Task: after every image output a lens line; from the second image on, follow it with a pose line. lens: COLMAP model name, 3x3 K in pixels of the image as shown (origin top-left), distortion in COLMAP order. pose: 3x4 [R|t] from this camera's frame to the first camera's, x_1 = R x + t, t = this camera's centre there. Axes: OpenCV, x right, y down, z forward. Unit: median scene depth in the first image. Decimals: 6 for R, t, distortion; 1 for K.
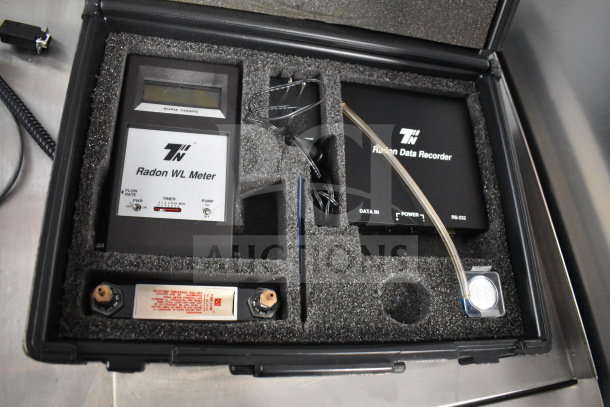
lens RADIAL K [[480.4, 0, 305.0], [0, 480.4, 203.5], [0, 0, 1]] dist [-0.097304, 0.000847]
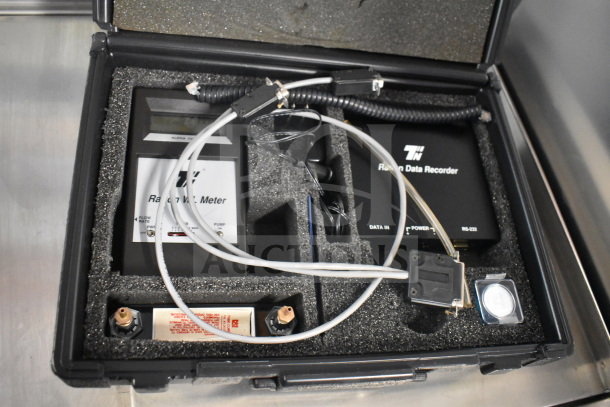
lens RADIAL K [[546.9, 0, 305.0], [0, 546.9, 203.5], [0, 0, 1]] dist [-0.090996, 0.003826]
pose [[0.998198, -0.059955, 0.002309, -0.022468], [0.059900, 0.993590, -0.095870, 0.070910], [0.003453, 0.095836, 0.995391, -0.152031]]
